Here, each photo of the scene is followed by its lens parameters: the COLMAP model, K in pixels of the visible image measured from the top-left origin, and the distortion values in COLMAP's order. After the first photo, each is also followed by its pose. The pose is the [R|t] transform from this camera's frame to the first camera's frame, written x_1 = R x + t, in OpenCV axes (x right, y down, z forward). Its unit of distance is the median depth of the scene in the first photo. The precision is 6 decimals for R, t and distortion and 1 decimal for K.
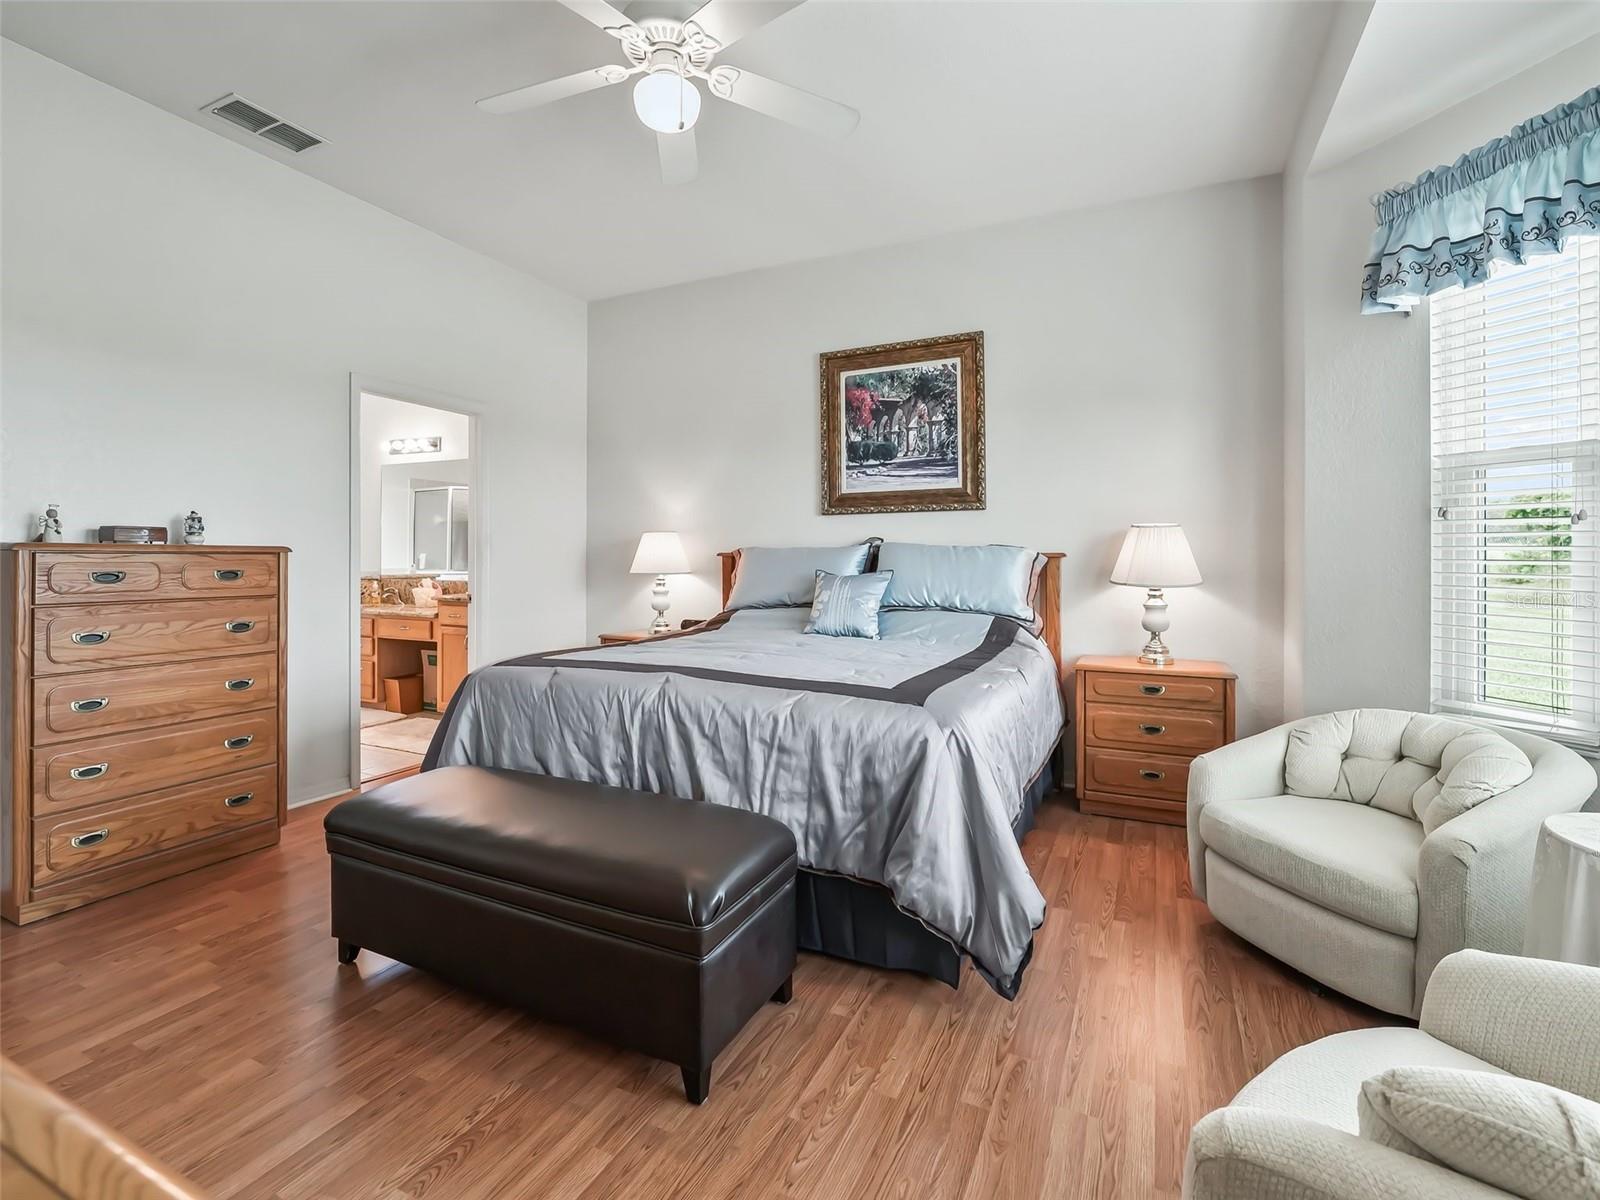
lens RADIAL K [[746.5, 0, 785.1], [0, 746.5, 555.5], [0, 0, 1]] dist [0.000388, 0.000048]
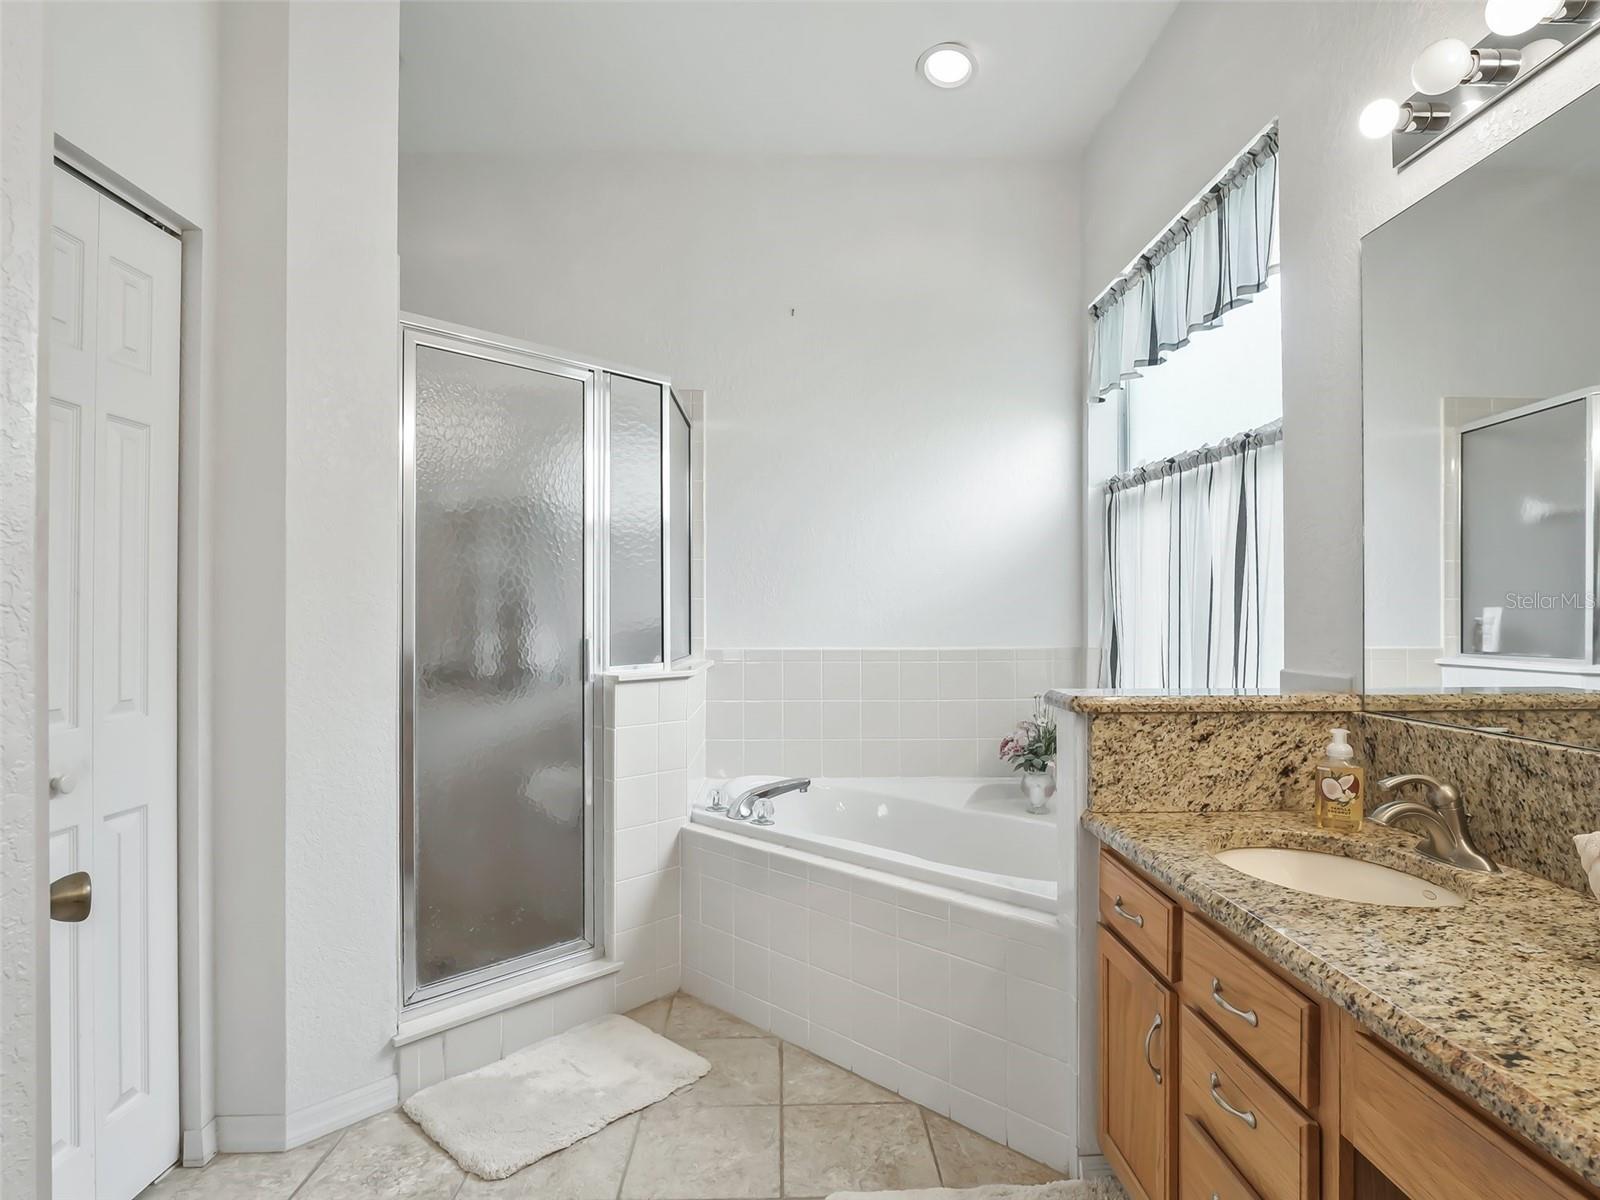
lens RADIAL K [[862.7, 0, 802.4], [0, 862.7, 593.3], [0, 0, 1]] dist [-0.014820, -0.000595]
pose [[0.472565, -0.023098, -0.880993, -0.401258], [0.003092, 0.999694, -0.024552, -0.000320], [0.881290, 0.008878, 0.472492, 0.744196]]
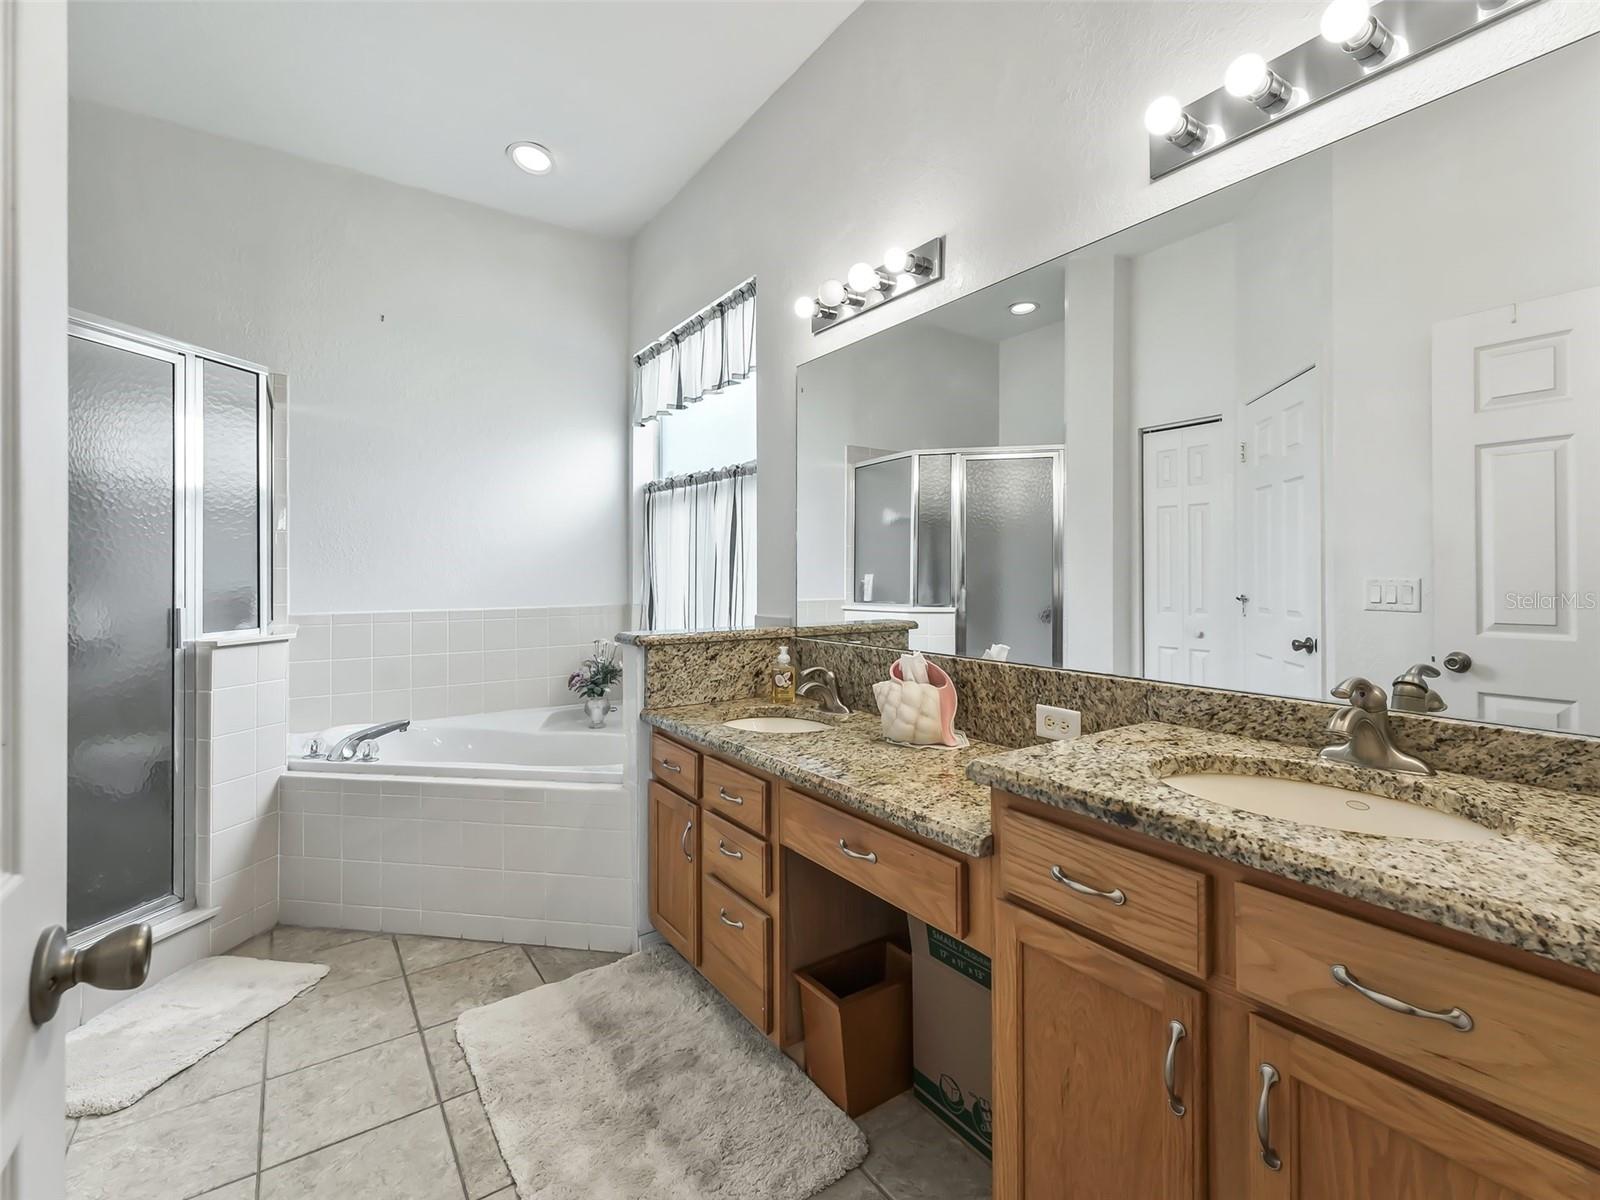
lens RADIAL K [[735.0, 0, 799.8], [0, 735.0, 602.0], [0, 0, 1]] dist [-0.015900, -0.000055]
pose [[0.870491, 0.011154, -0.492058, -0.353558], [0.008310, 0.999268, 0.037352, -0.003508], [0.492114, -0.036603, 0.869761, 0.673974]]
